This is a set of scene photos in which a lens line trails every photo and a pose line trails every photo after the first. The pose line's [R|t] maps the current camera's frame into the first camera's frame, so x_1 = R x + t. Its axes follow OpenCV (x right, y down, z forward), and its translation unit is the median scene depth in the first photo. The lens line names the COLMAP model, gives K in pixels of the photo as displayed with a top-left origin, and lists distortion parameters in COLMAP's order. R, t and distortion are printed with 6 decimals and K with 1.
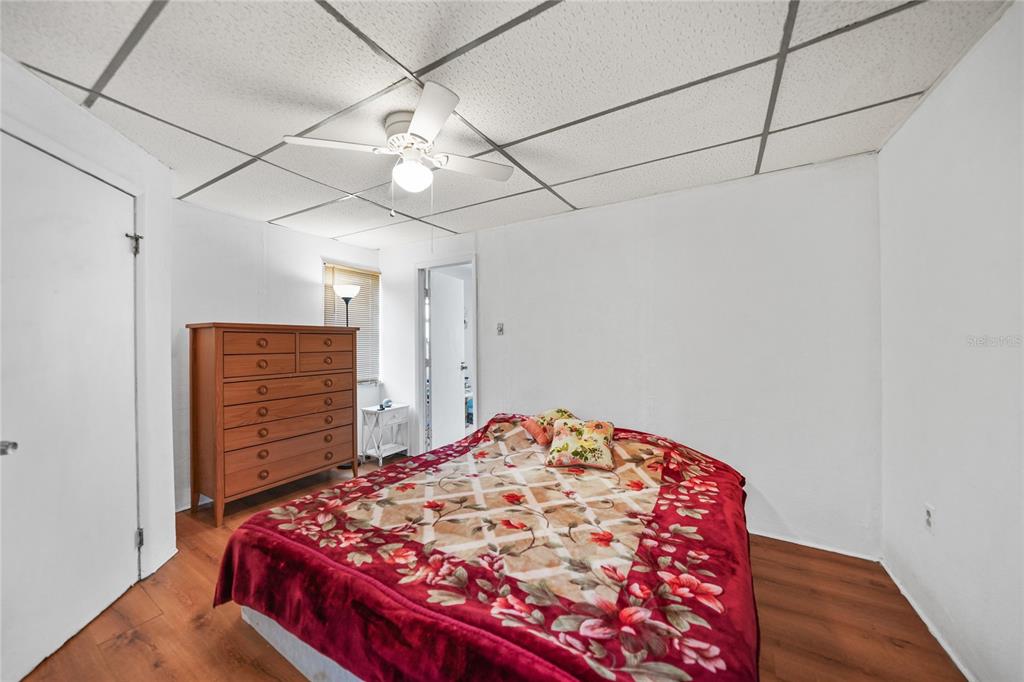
lens RADIAL K [[356.5, 0, 513.3], [0, 356.5, 334.3], [0, 0, 1]] dist [-0.006976, 0.000132]
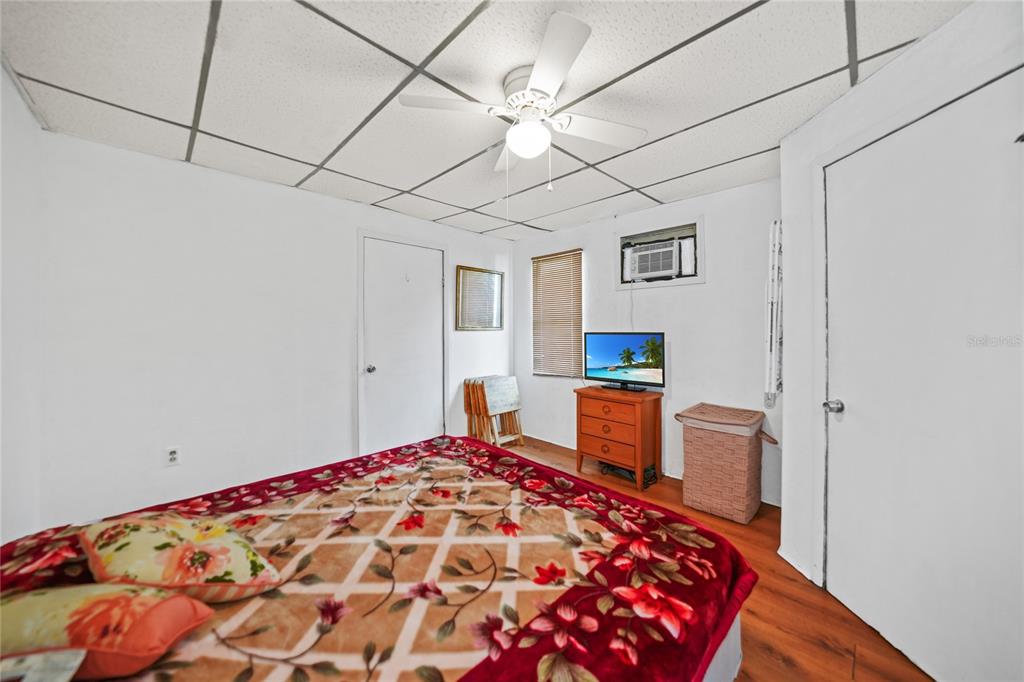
lens RADIAL K [[356.5, 0, 513.3], [0, 356.5, 334.3], [0, 0, 1]] dist [-0.006976, 0.000132]
pose [[-0.967065, 0.004455, 0.254491, -0.467340], [0.005270, 0.999983, 0.002520, 0.034375], [-0.254476, 0.003778, -0.967072, 1.879121]]
